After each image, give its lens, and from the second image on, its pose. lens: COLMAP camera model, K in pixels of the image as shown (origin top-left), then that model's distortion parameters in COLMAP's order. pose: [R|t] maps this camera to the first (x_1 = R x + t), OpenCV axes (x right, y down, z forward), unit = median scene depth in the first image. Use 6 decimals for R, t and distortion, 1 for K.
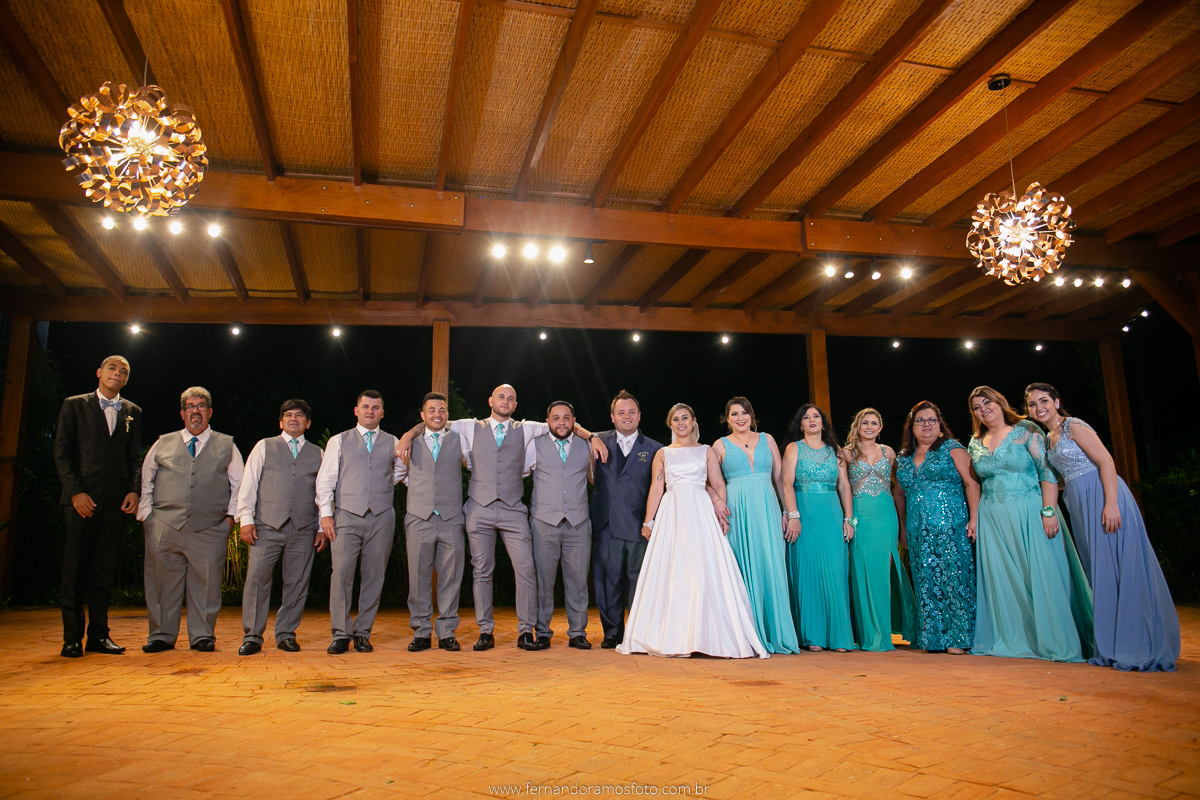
lens RADIAL K [[762.1, 0, 600.0], [0, 762.1, 400.0], [0, 0, 1]] dist [-0.092286, 0.071540]
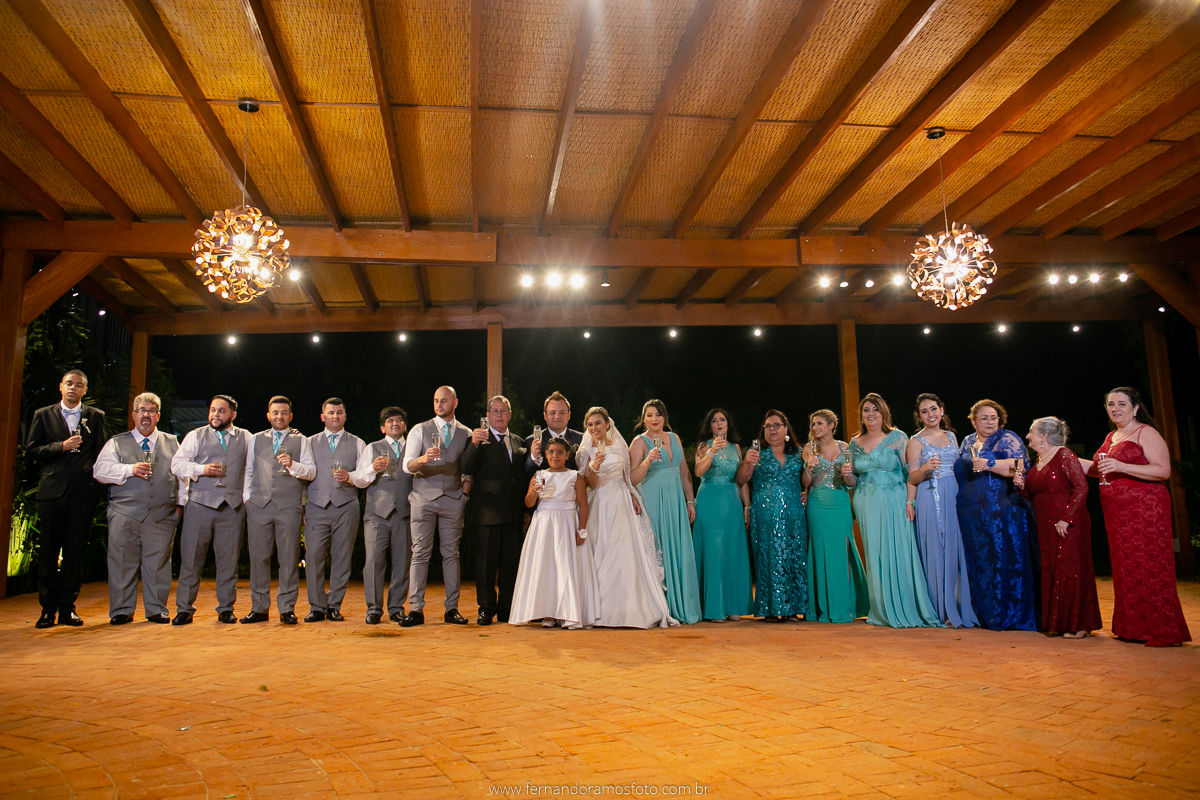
lens RADIAL K [[762.1, 0, 600.0], [0, 762.1, 400.0], [0, 0, 1]] dist [-0.092286, 0.071540]
pose [[0.995020, -0.019735, -0.097702, 0.080897], [0.022896, 0.999247, 0.031339, -0.039791], [0.097009, -0.033420, 0.994722, -0.152313]]
